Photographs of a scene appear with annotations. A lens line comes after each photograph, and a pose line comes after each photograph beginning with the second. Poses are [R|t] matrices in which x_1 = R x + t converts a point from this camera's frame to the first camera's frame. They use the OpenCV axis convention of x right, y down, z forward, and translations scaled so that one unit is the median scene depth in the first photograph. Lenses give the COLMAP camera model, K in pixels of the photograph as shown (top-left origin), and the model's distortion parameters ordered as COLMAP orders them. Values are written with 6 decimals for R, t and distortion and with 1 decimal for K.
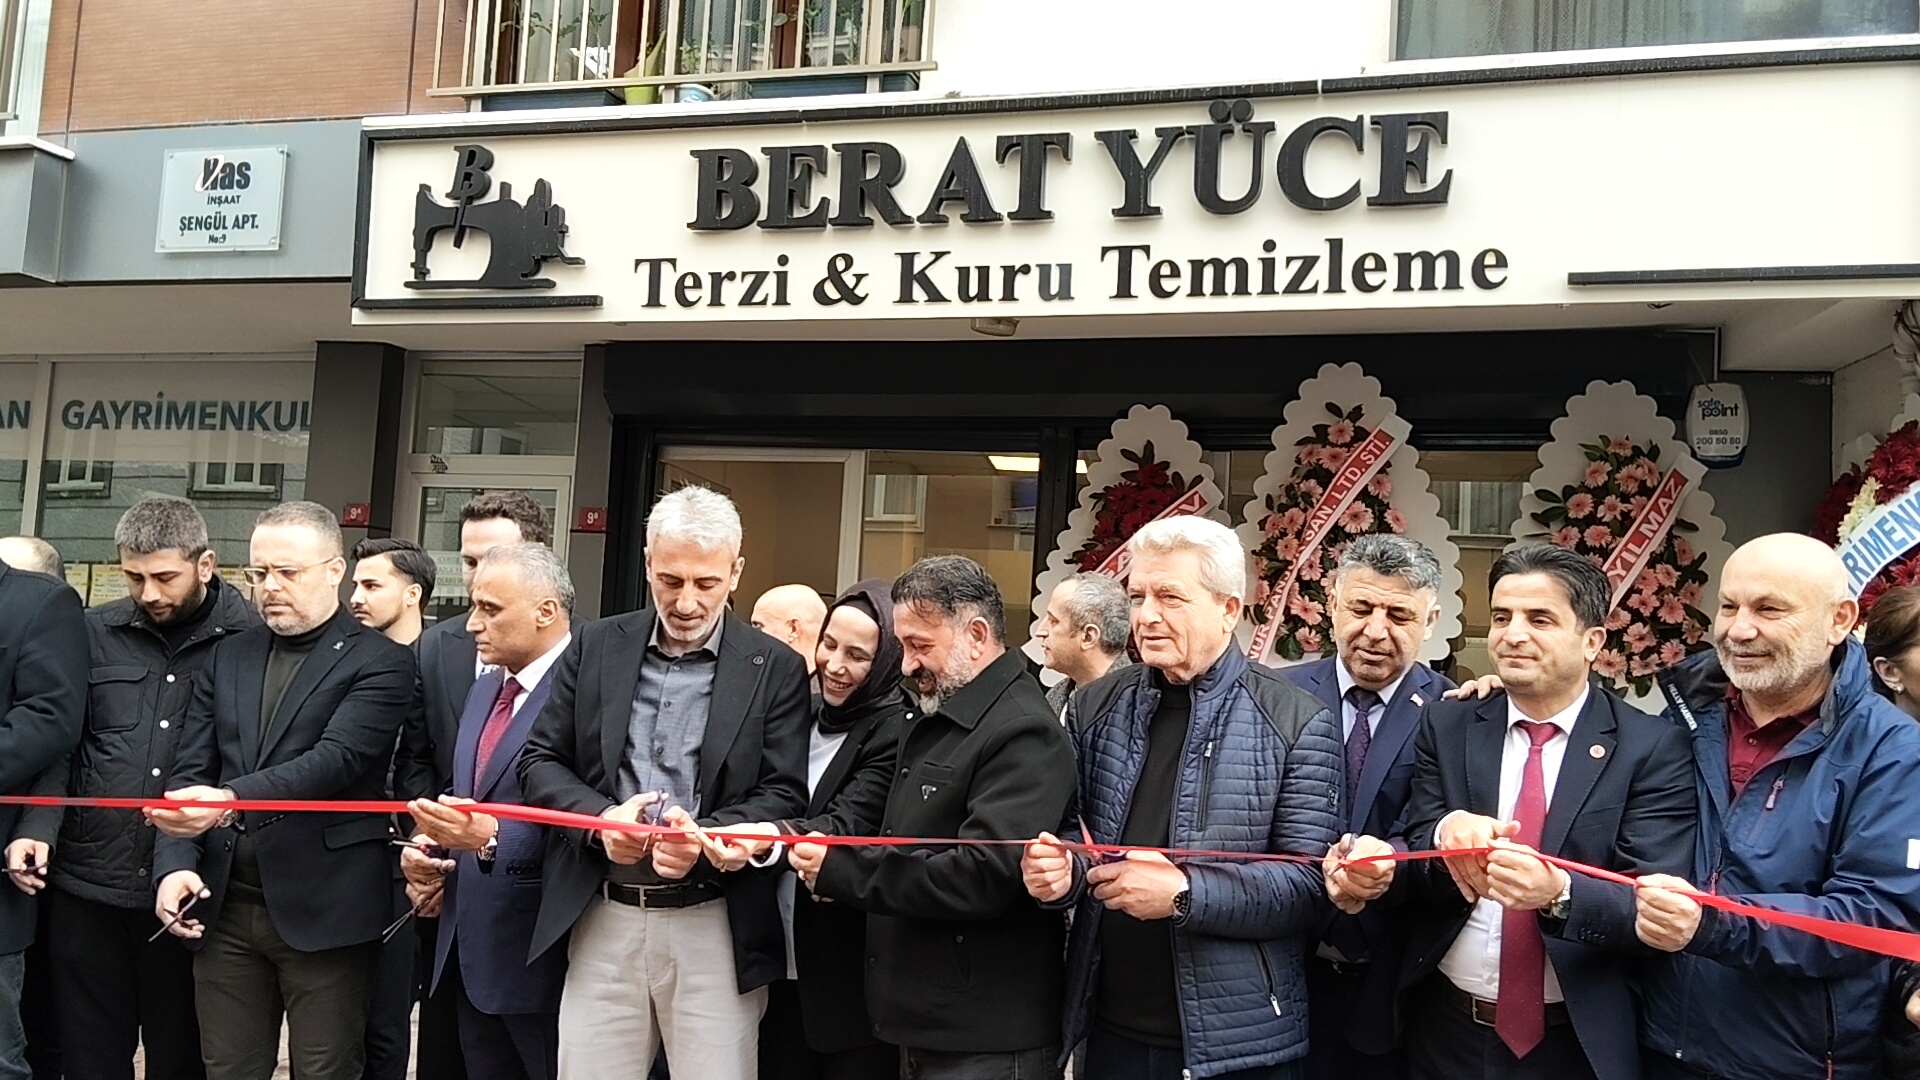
lens RADIAL K [[1724.2, 0, 966.3], [0, 1724.2, 537.9], [0, 0, 1]] dist [0.115587, -0.212825]
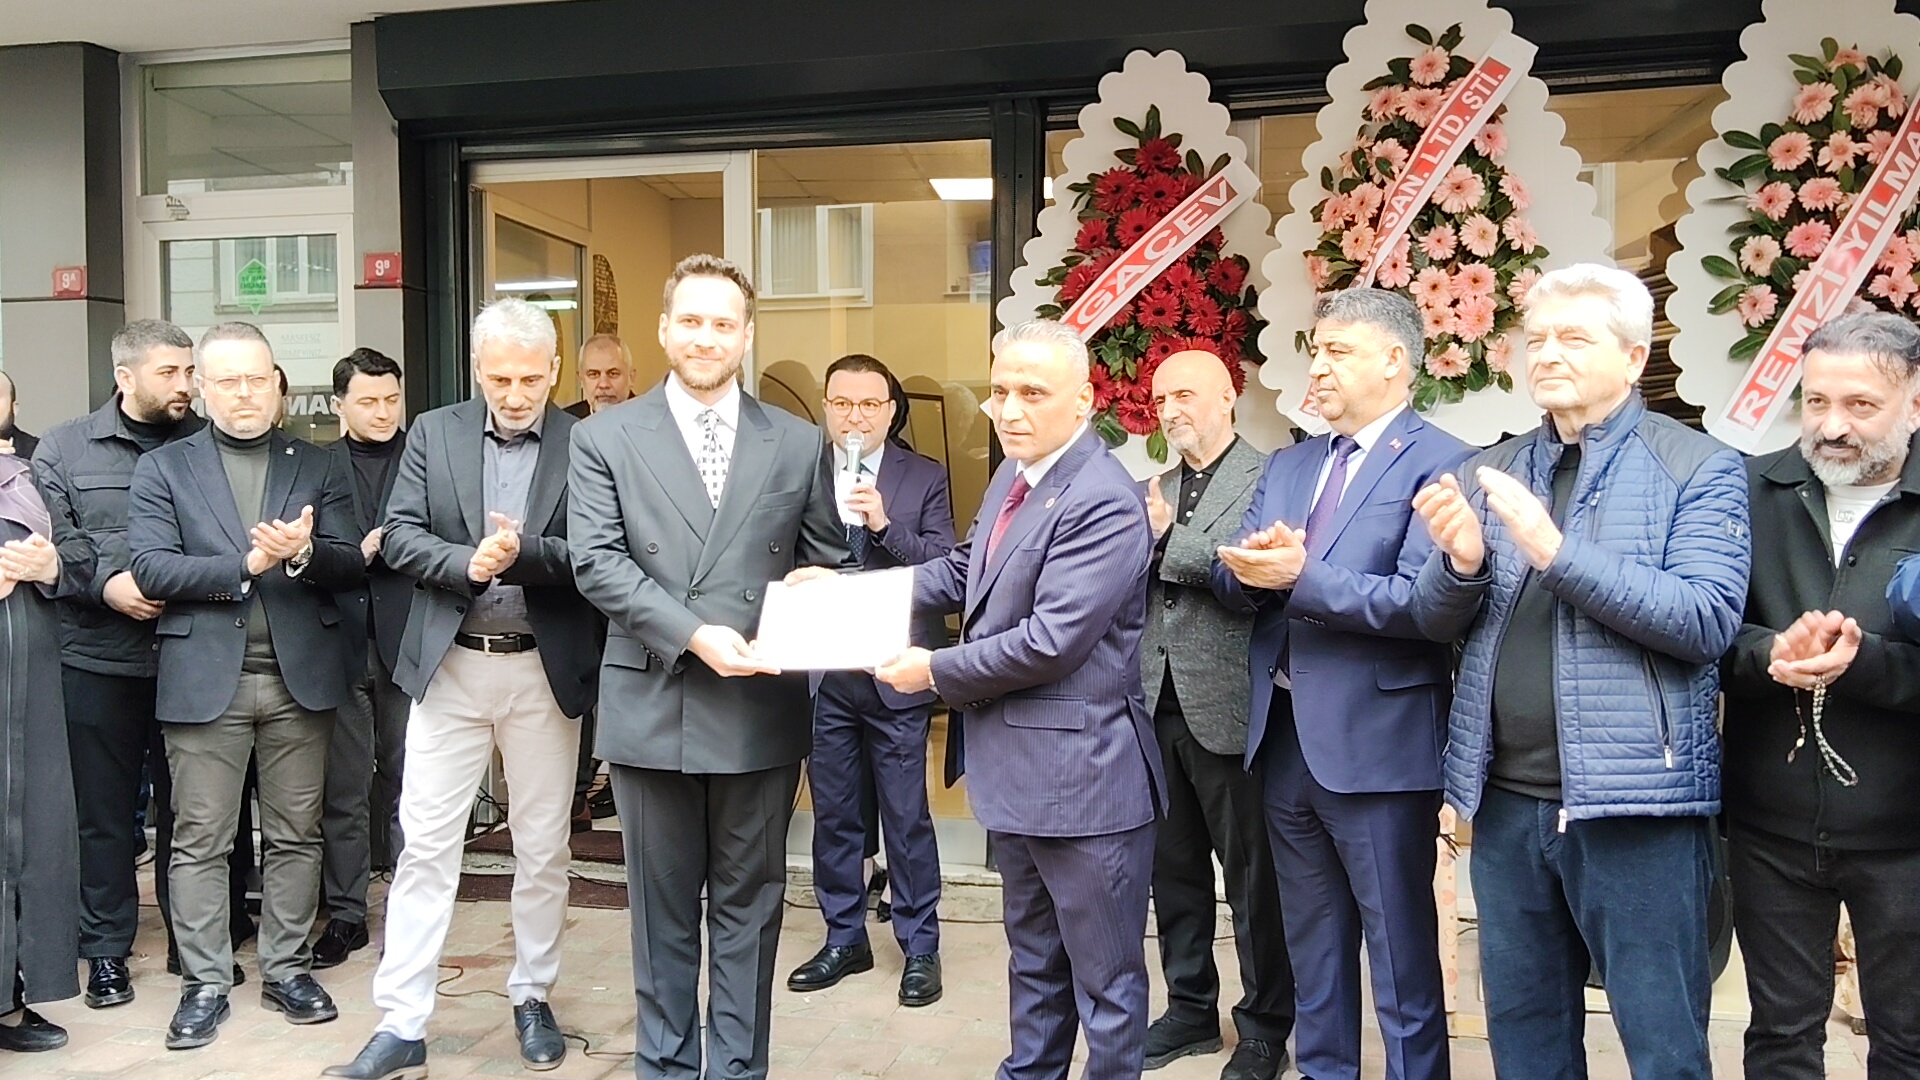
lens RADIAL K [[1750.8, 0, 961.3], [0, 1750.8, 528.9], [0, 0, 1]] dist [0.109785, -0.198262]
pose [[0.998473, -0.054857, 0.006567, 0.019107], [0.053736, 0.991870, 0.115350, 0.030710], [-0.012841, -0.114821, 0.993303, 0.309732]]
